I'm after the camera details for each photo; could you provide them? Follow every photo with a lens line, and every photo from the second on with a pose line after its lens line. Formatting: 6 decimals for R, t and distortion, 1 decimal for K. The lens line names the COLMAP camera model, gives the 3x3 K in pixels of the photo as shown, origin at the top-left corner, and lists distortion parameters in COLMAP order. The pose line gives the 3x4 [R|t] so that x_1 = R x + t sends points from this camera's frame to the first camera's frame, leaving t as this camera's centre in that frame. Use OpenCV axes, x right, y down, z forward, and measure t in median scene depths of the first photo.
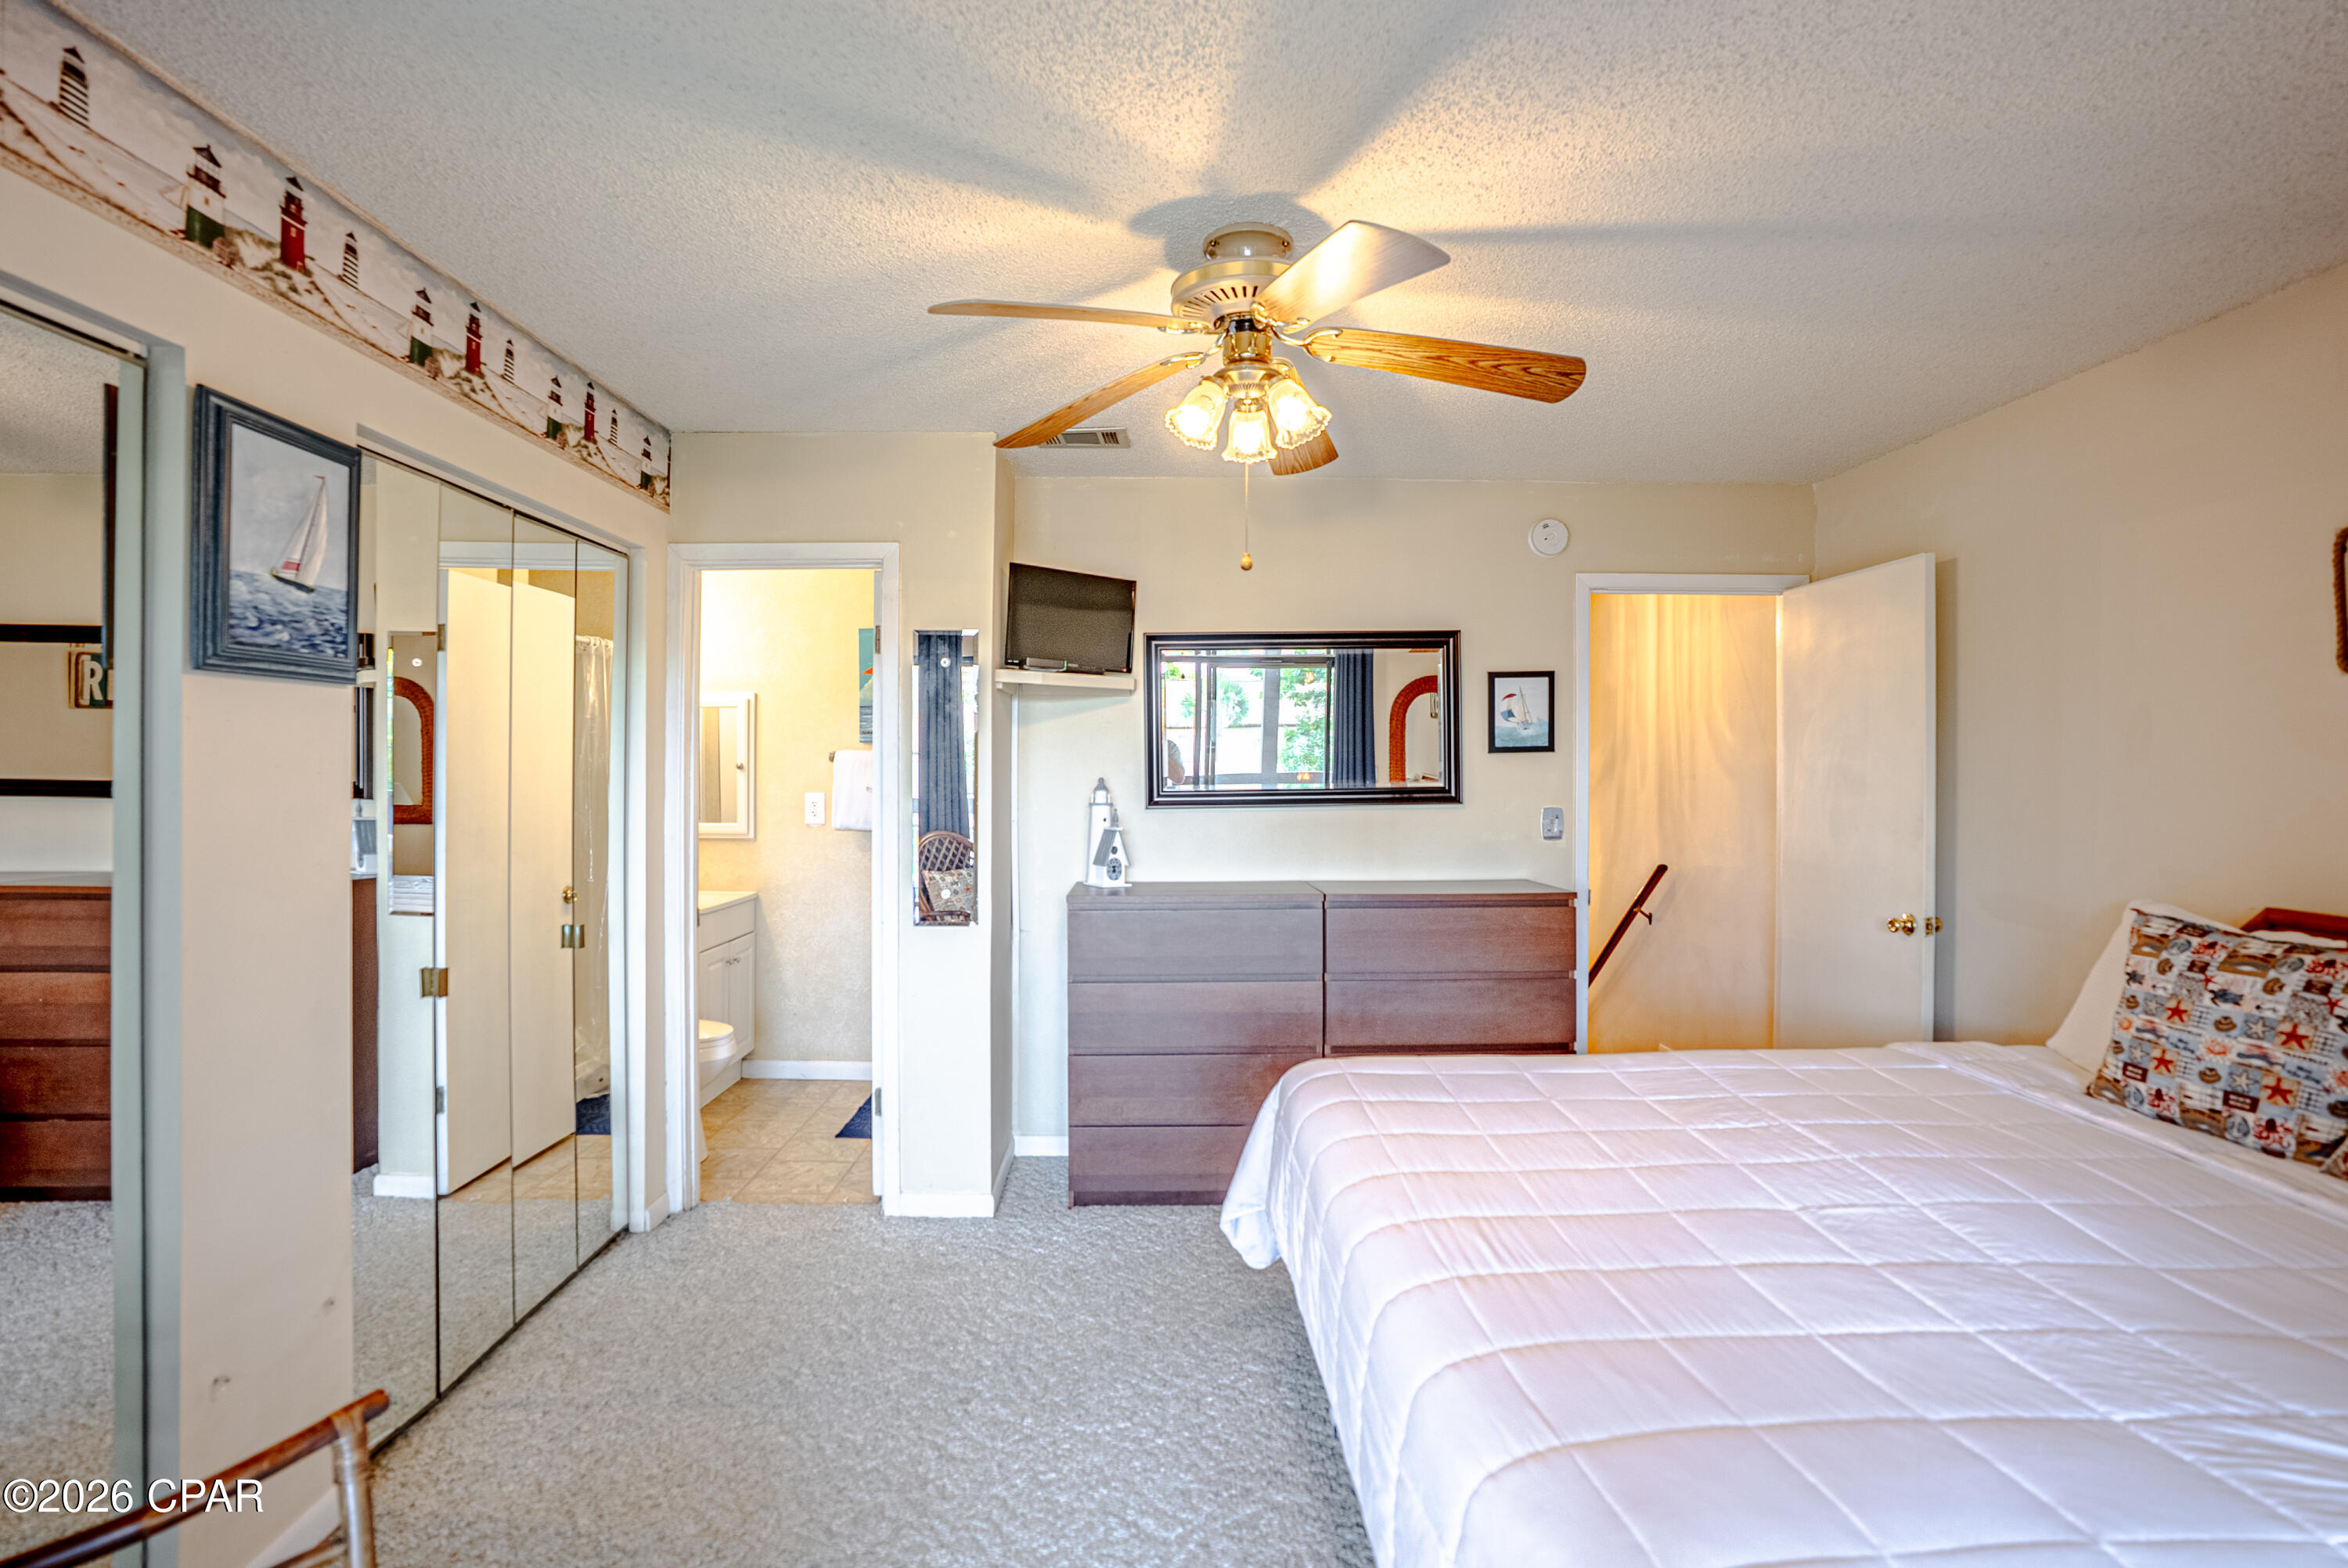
lens RADIAL K [[1104.4, 0, 1171.6], [0, 1104.4, 774.6], [0, 0, 1]] dist [-0.055845, 0.019747]
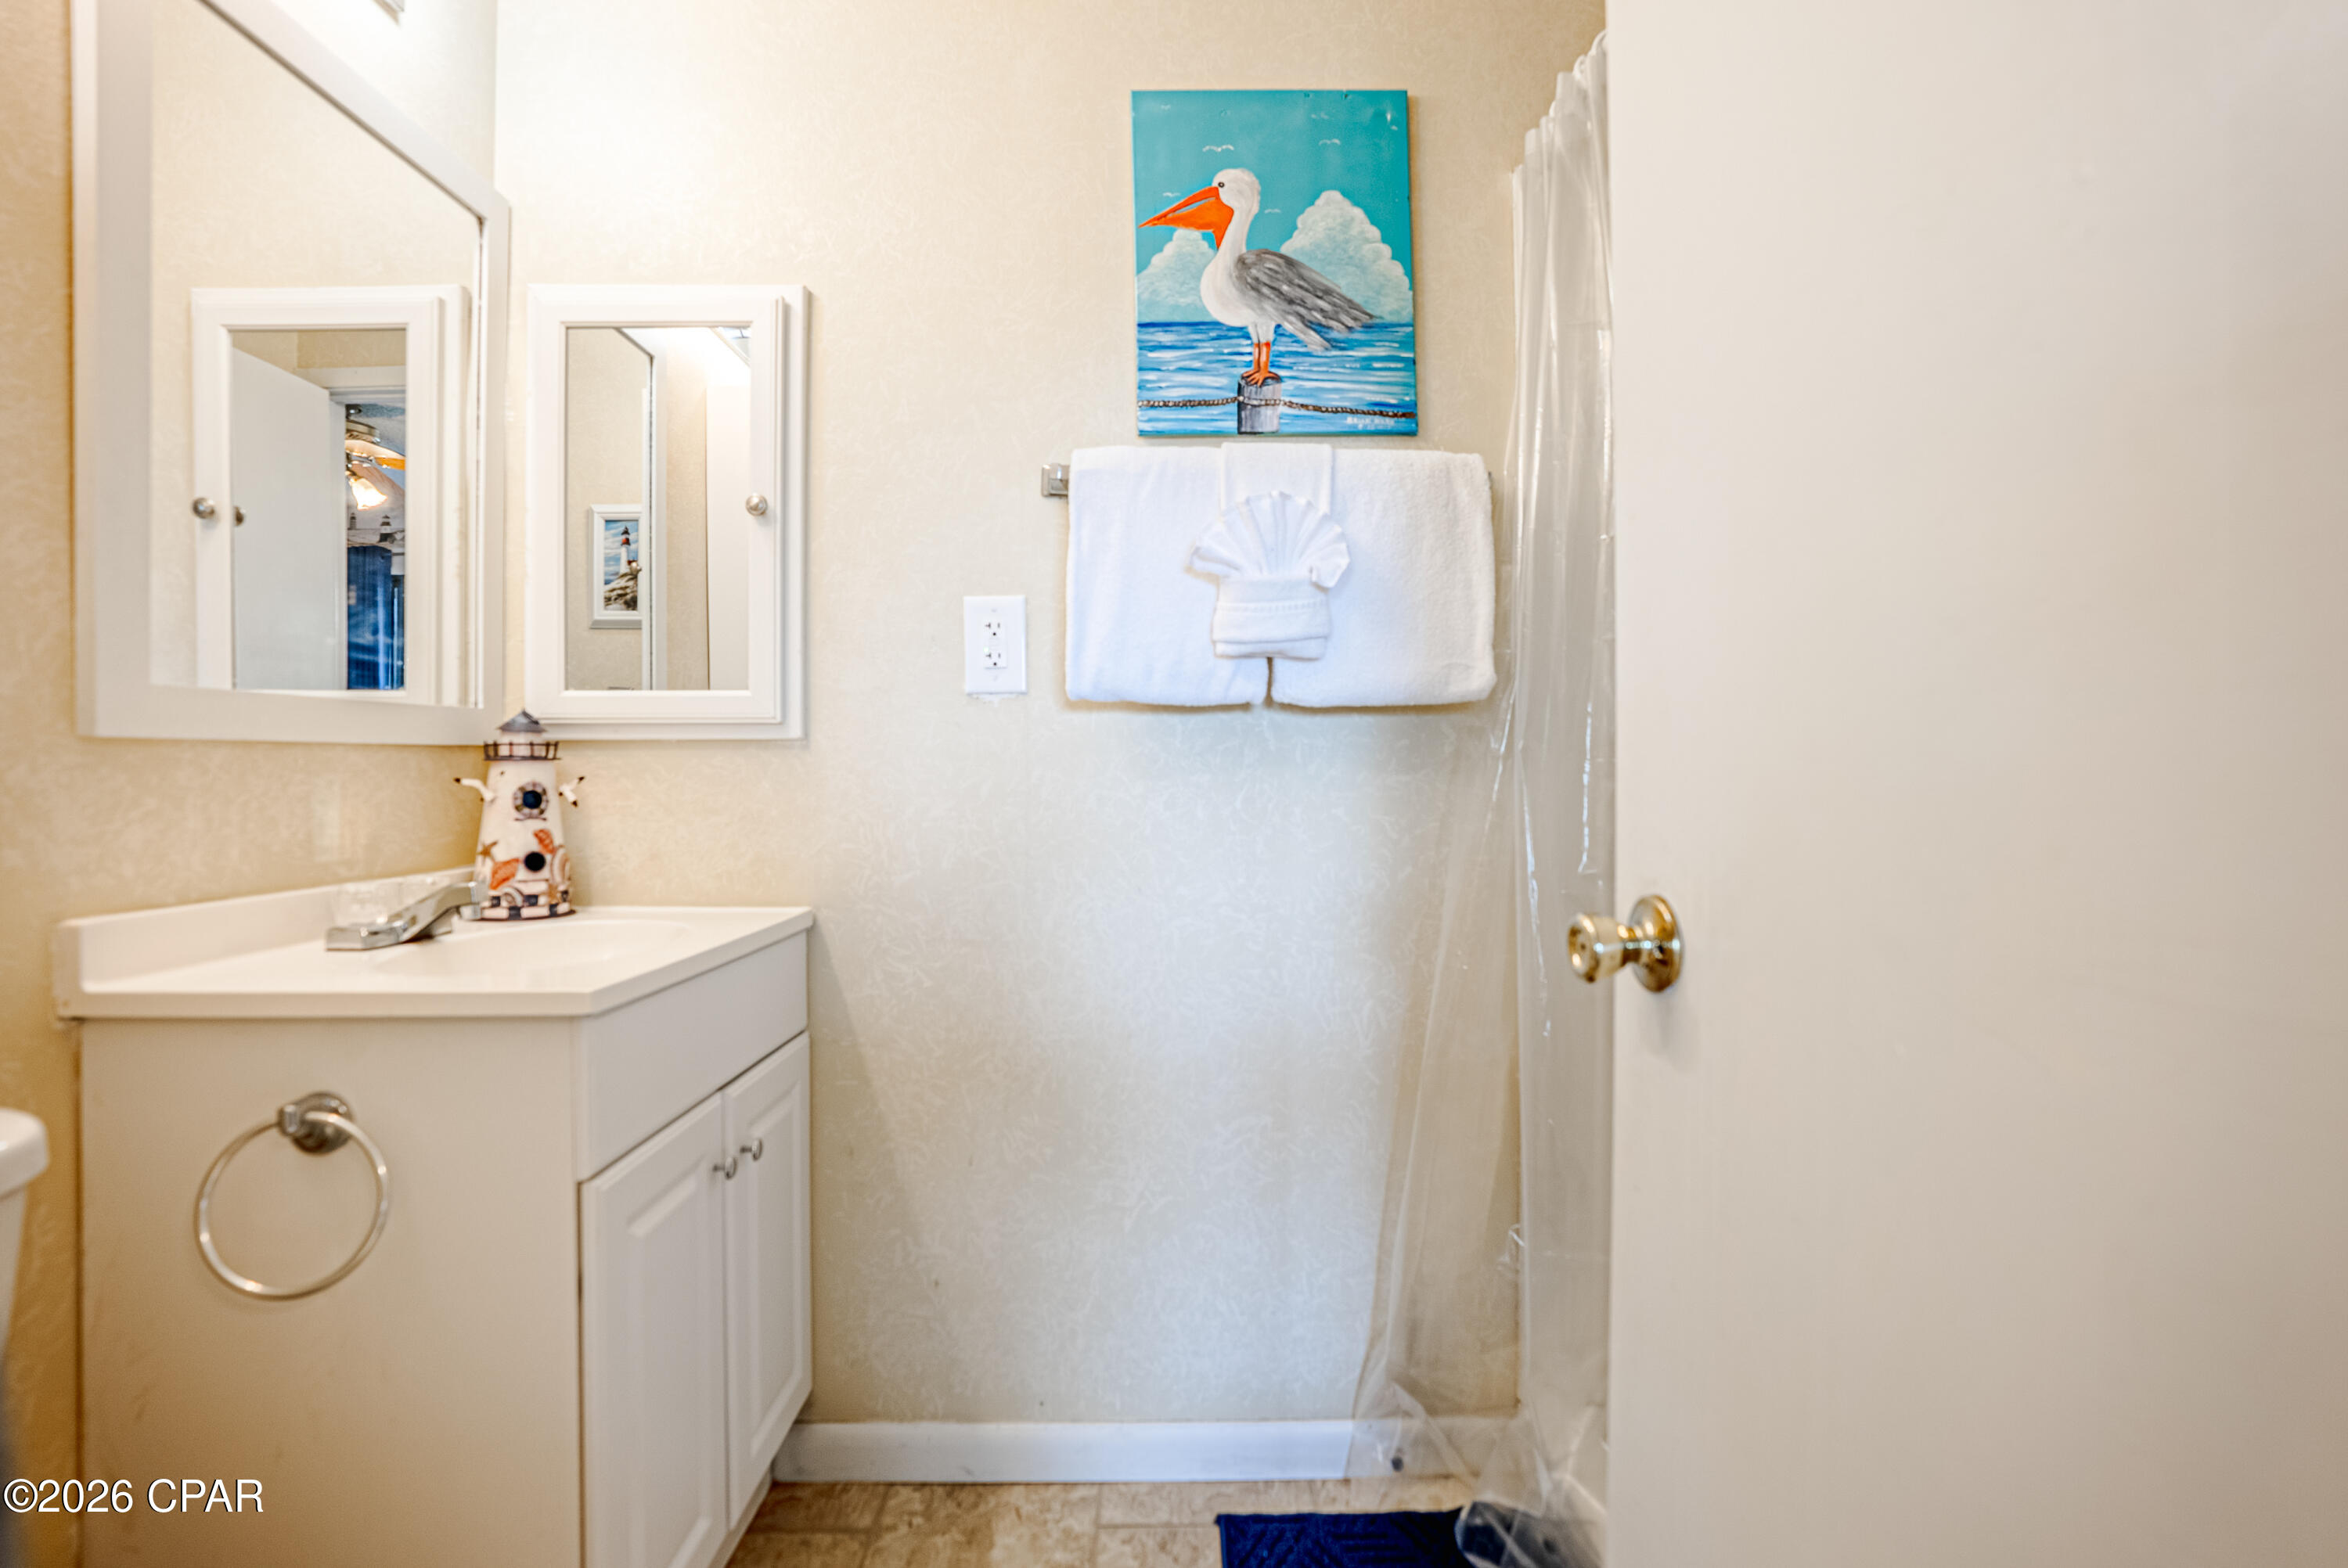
lens RADIAL K [[1104.4, 0, 1174.2], [0, 1104.4, 786.6], [0, 0, 1]] dist [-0.055845, 0.019747]
pose [[0.999207, -0.004558, -0.039555, -0.262035], [0.005123, 0.999886, 0.014214, 0.067192], [0.039486, -0.014405, 0.999116, 0.688176]]
